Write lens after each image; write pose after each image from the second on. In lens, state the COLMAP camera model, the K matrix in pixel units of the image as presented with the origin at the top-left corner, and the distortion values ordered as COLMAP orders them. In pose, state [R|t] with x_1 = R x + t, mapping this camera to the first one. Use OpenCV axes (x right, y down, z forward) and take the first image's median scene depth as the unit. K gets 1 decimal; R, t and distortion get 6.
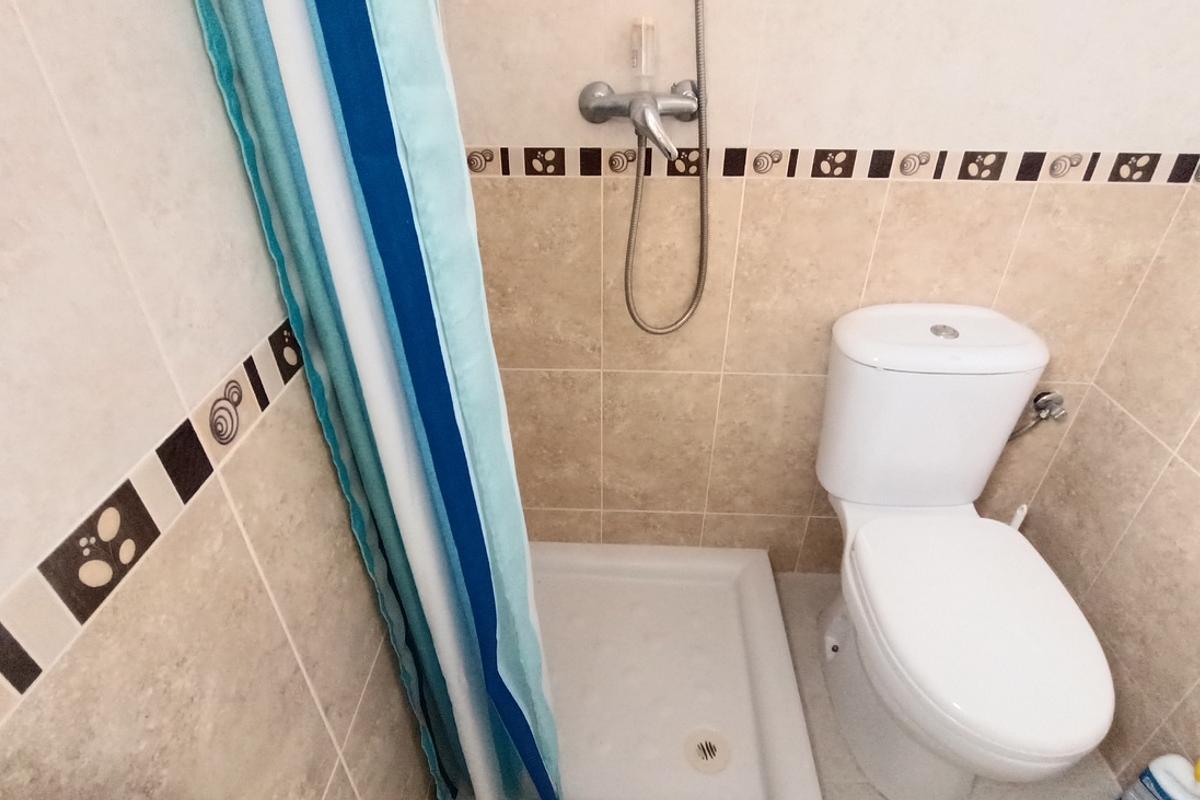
lens RADIAL K [[644.1, 0, 601.7], [0, 644.1, 393.7], [0, 0, 1]] dist [-0.032349, 0.023311]
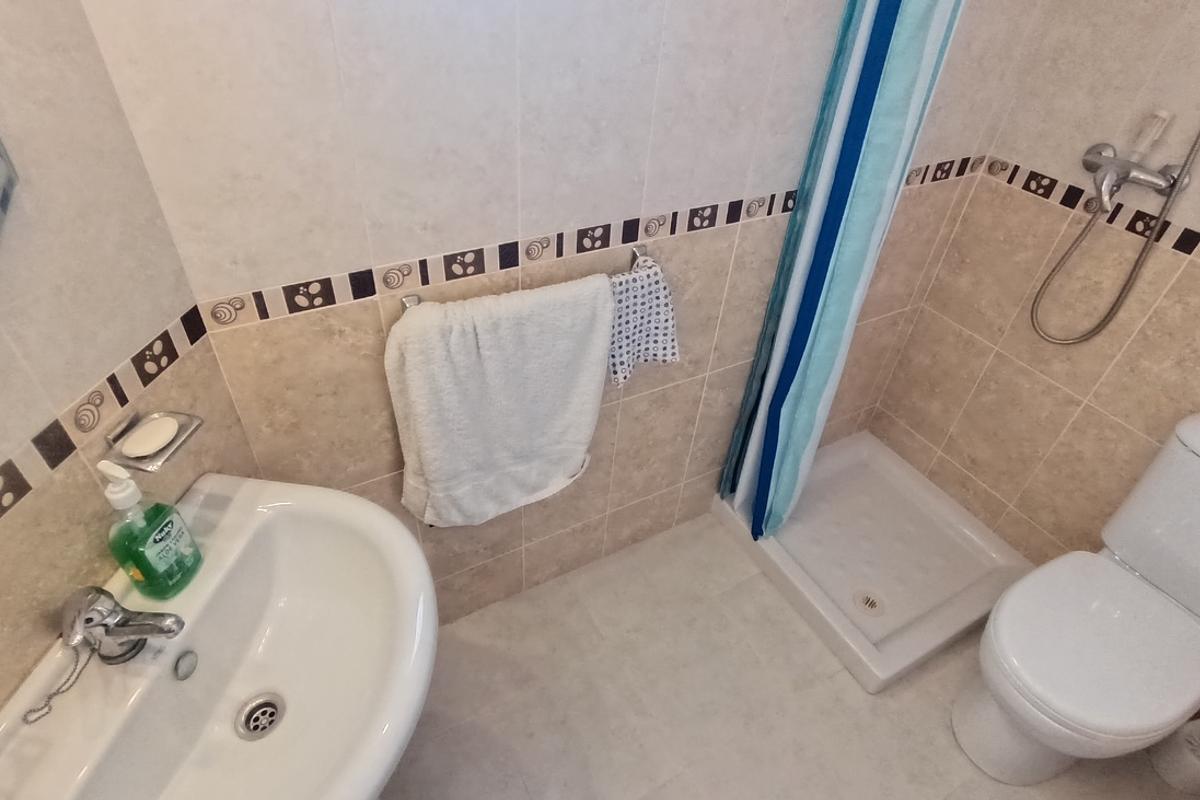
lens RADIAL K [[644.1, 0, 601.7], [0, 644.1, 393.7], [0, 0, 1]] dist [-0.032349, 0.023311]
pose [[0.525413, 0.565160, -0.636031, 0.545380], [-0.517554, 0.805616, 0.288307, 0.095516], [0.675336, 0.177700, 0.715782, -0.545986]]
